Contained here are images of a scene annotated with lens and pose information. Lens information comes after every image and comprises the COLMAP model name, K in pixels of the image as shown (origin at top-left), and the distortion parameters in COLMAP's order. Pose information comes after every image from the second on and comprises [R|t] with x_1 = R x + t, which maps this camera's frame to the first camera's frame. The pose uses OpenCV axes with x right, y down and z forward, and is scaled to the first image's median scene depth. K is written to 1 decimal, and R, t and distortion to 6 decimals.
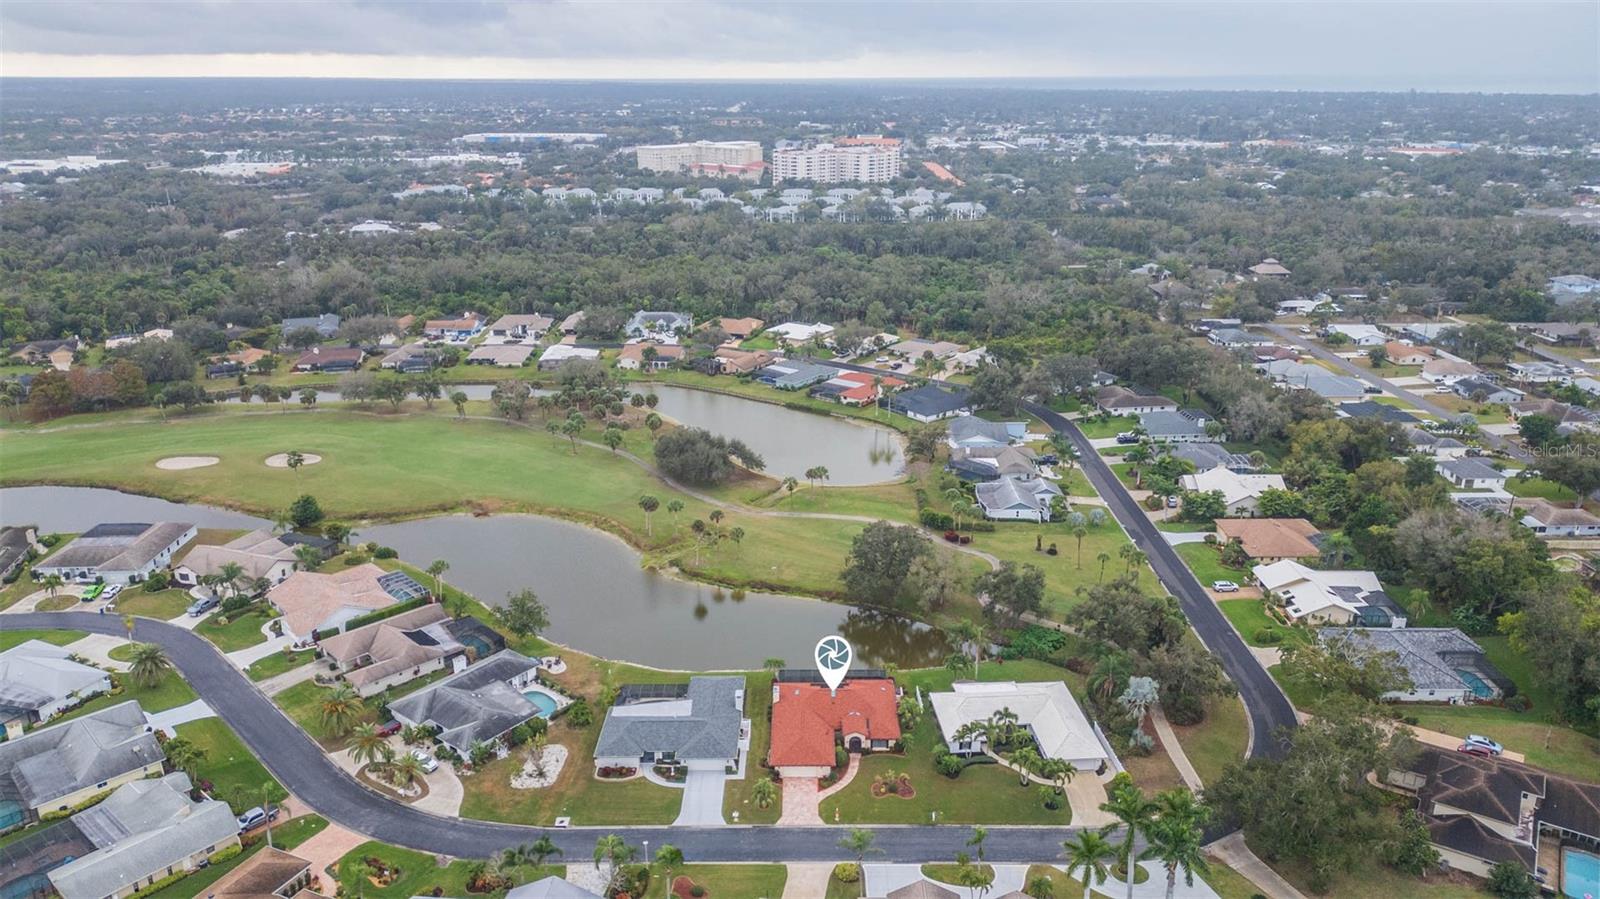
lens RADIAL K [[1104.2, 0, 842.1], [0, 1104.2, 448.7], [0, 0, 1]] dist [0.089184, -0.078630]
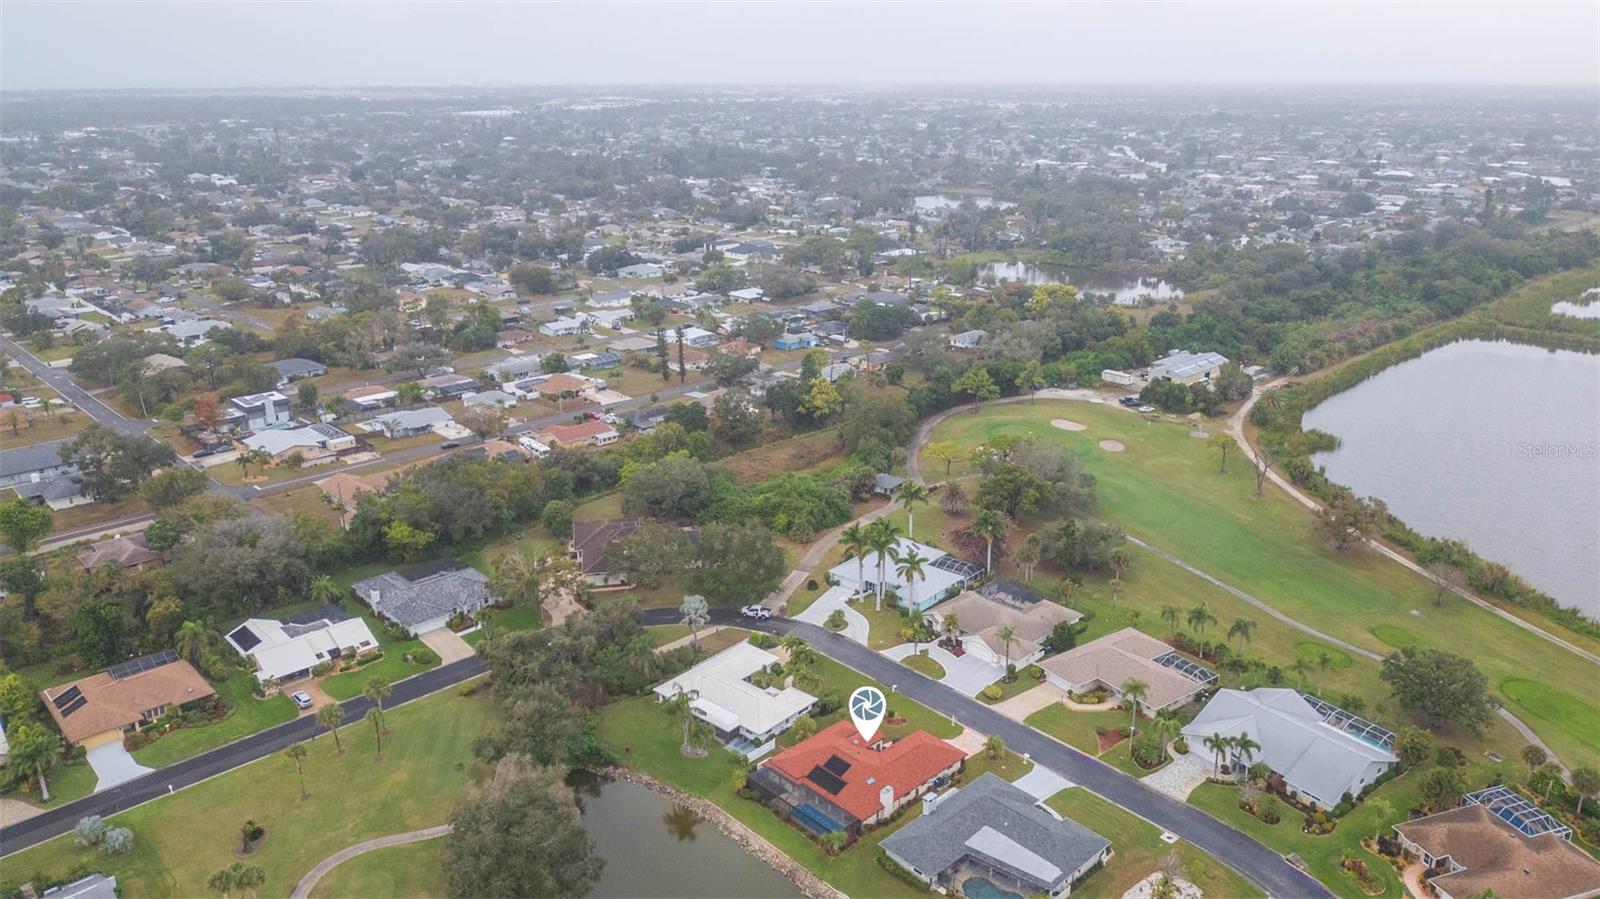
lens RADIAL K [[1103.2, 0, 773.7], [0, 1103.2, 451.3], [0, 0, 1]] dist [0.074149, -0.076523]
pose [[-0.651617, -0.242661, 0.718687, -0.386024], [0.240741, 0.832312, 0.499300, -0.317160], [-0.719333, 0.498369, -0.483931, 0.926002]]
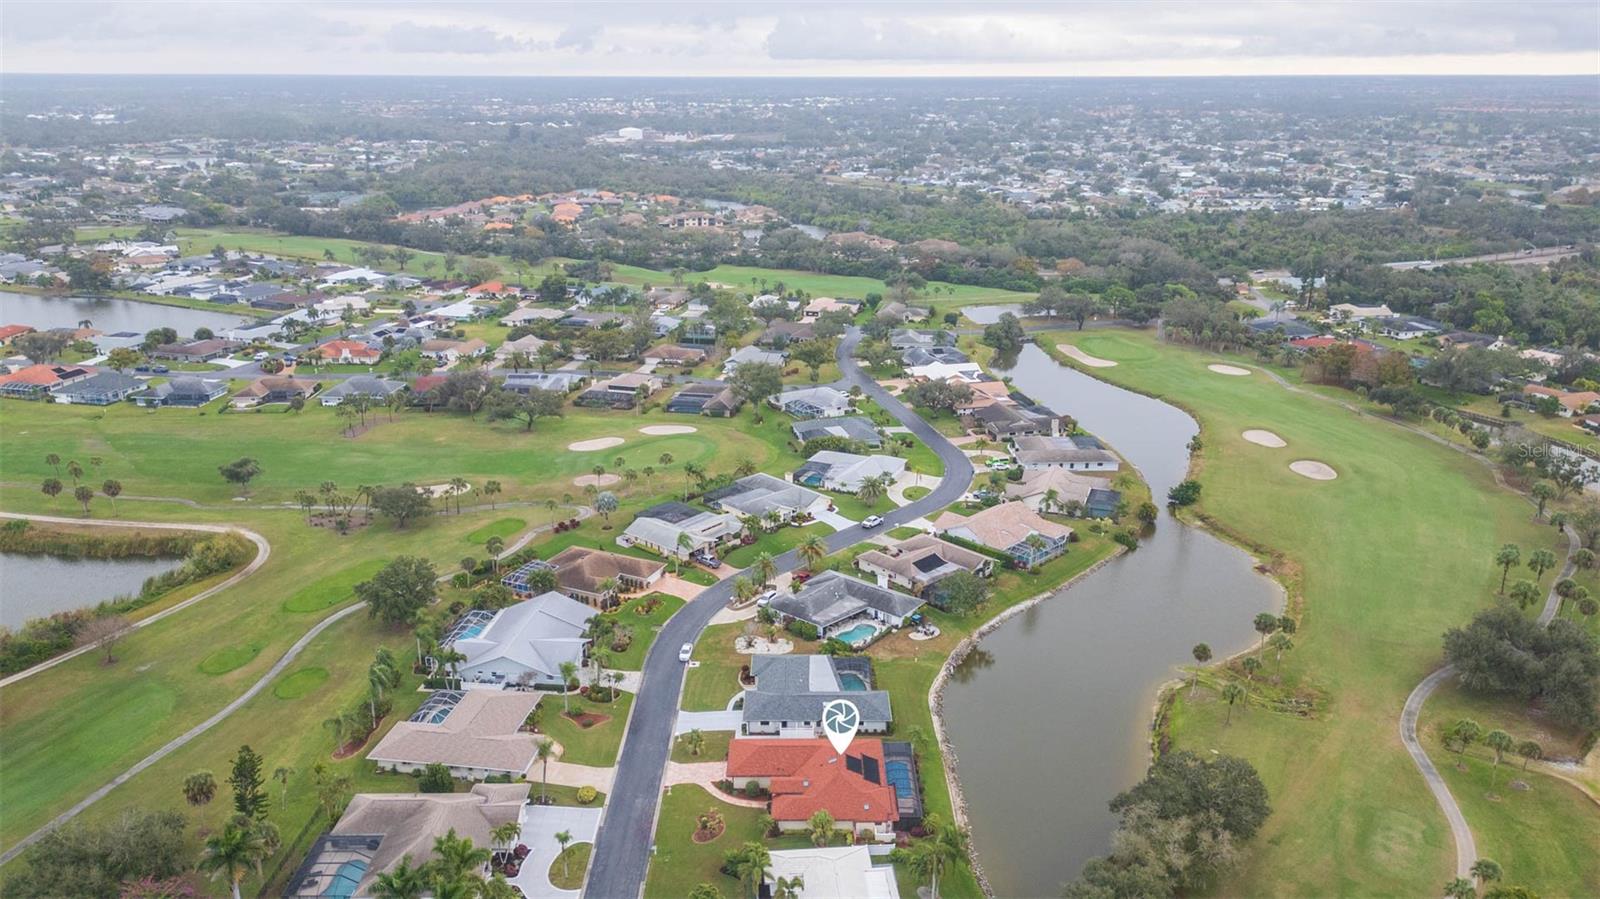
lens RADIAL K [[1155.7, 0, 800.0], [0, 1155.7, 449.5], [0, 0, 1]] dist [0.089846, -0.102011]
pose [[-0.023060, 0.311723, -0.949893, 0.557231], [-0.317981, 0.898517, 0.302582, -0.197627], [0.947817, 0.309025, 0.078402, 0.553316]]
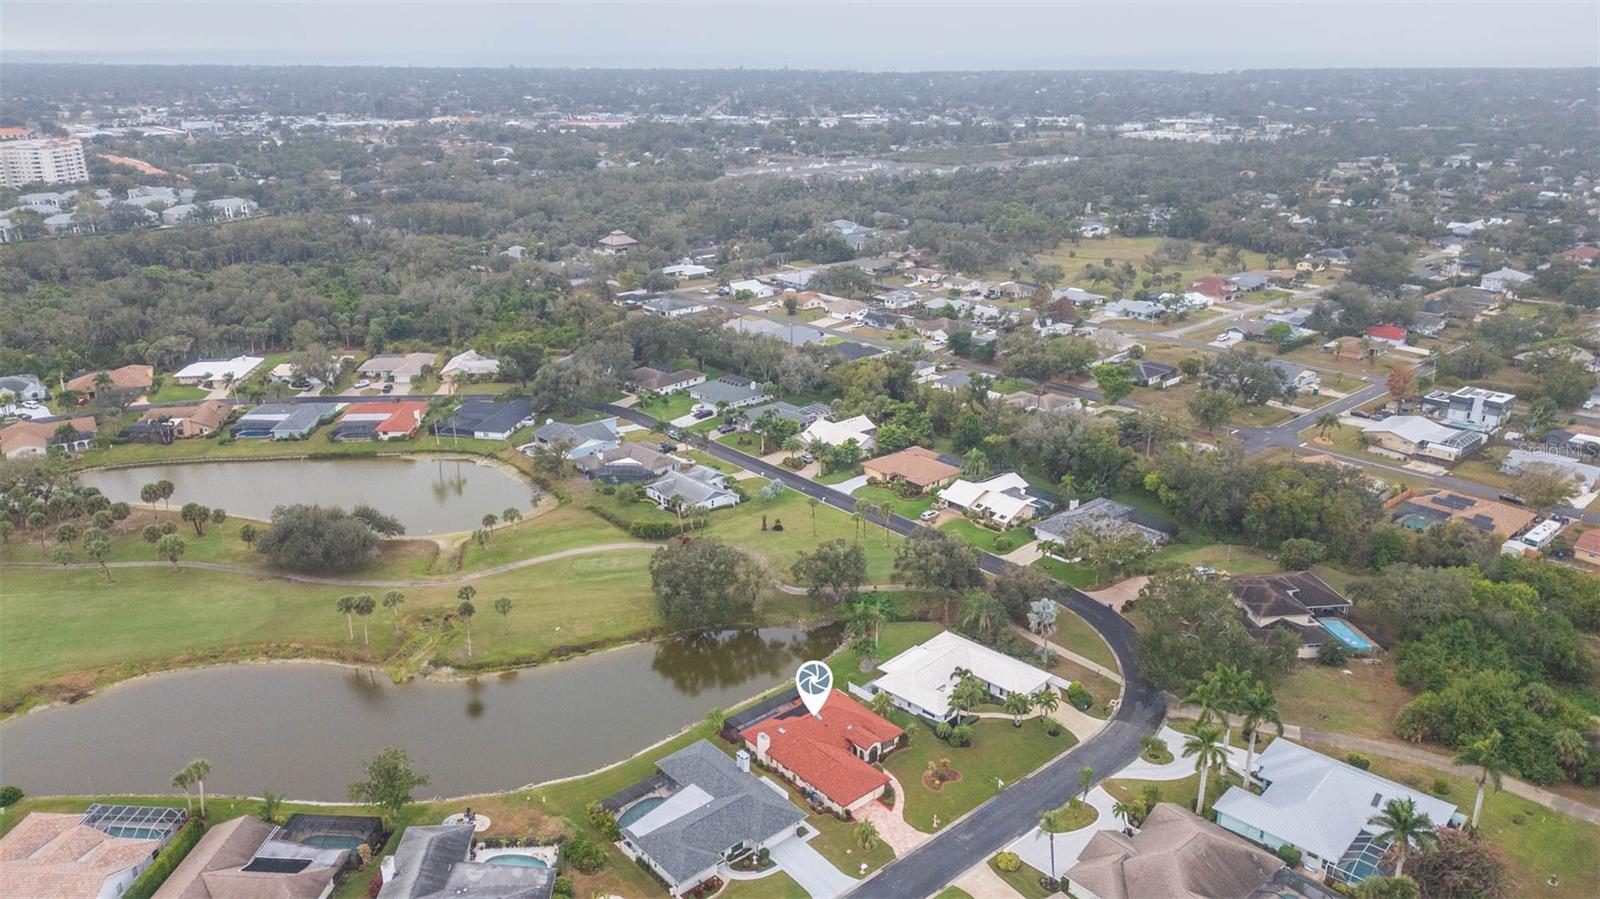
lens RADIAL K [[1076.8, 0, 804.1], [0, 1076.8, 455.7], [0, 0, 1]] dist [0.090122, -0.098569]
pose [[0.767017, -0.225257, 0.600787, -0.358053], [0.206101, 0.973224, 0.101770, -0.065785], [-0.607625, 0.045764, 0.792905, 0.171162]]
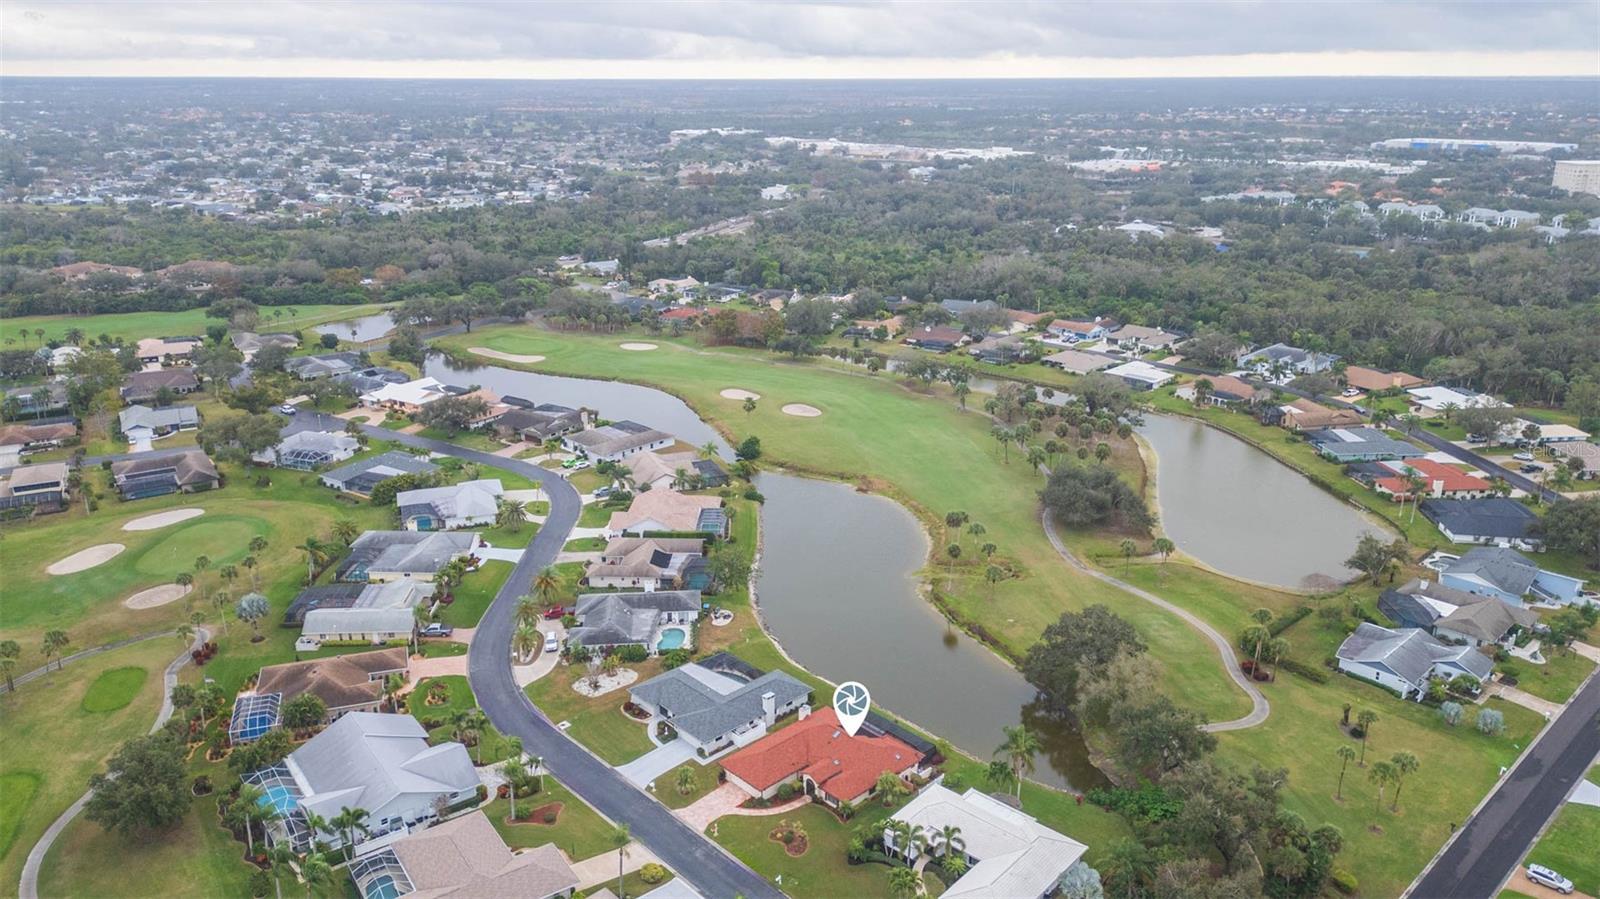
lens RADIAL K [[1155.7, 0, 800.0], [0, 1155.7, 449.5], [0, 0, 1]] dist [0.089846, -0.102011]
pose [[0.675721, 0.229562, -0.700502, 0.411533], [-0.237349, 0.967423, 0.088083, -0.063658], [0.697902, 0.106744, 0.708194, 0.168290]]
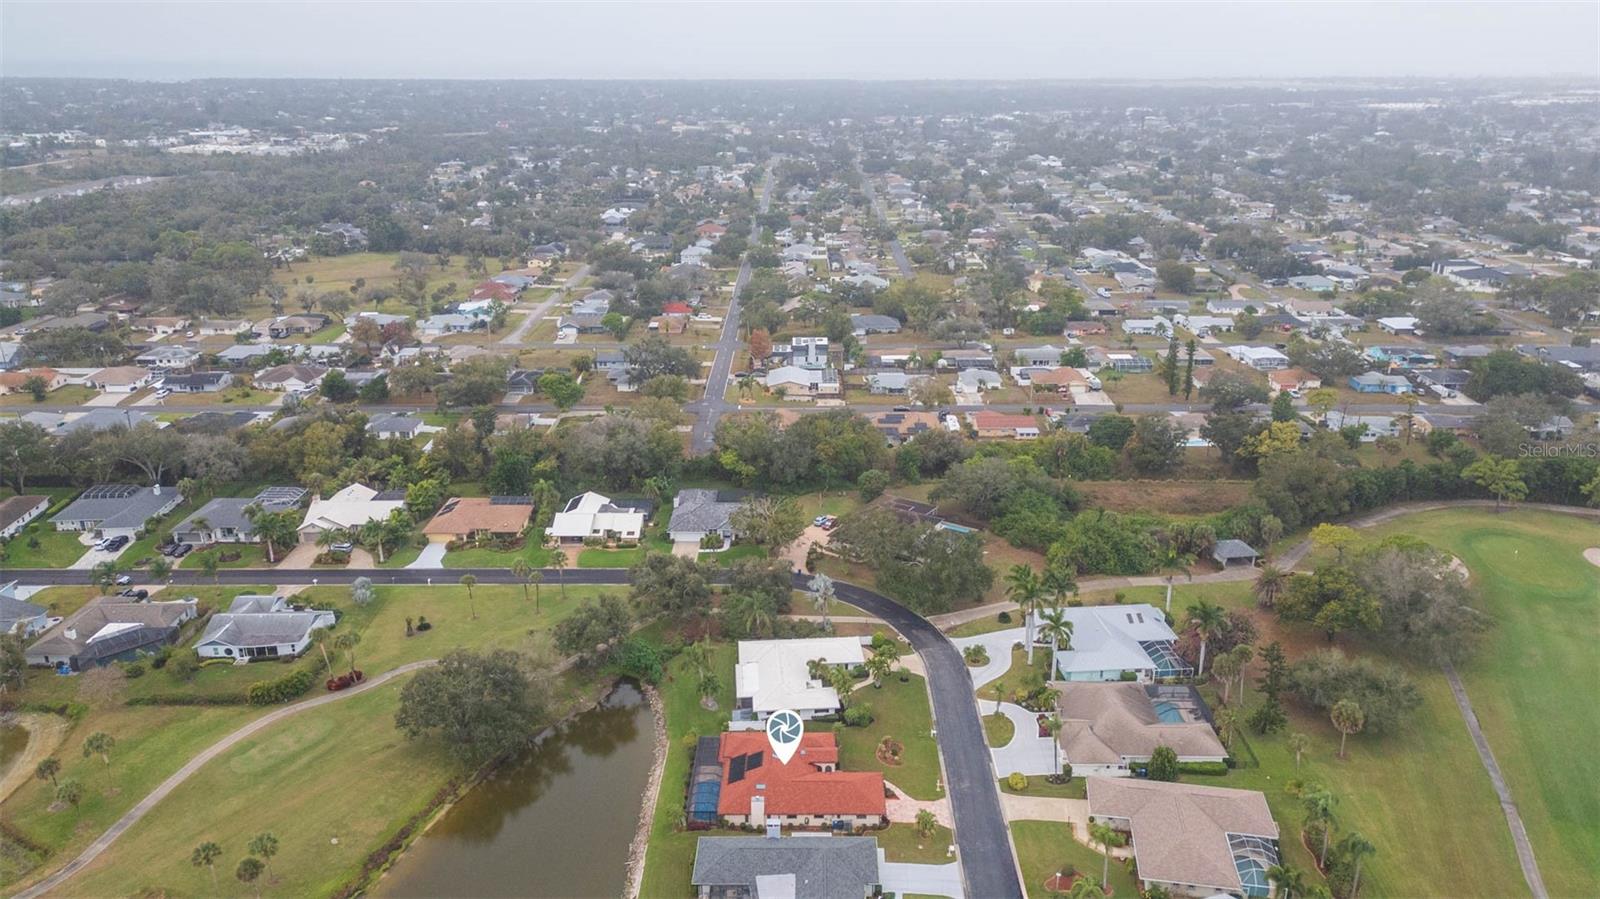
lens RADIAL K [[1076.8, 0, 804.1], [0, 1076.8, 455.7], [0, 0, 1]] dist [0.090122, -0.098569]
pose [[0.035528, -0.338913, 0.940147, -0.517253], [0.311786, 0.897545, 0.311774, -0.185683], [-0.949488, 0.282047, 0.137556, 0.529479]]
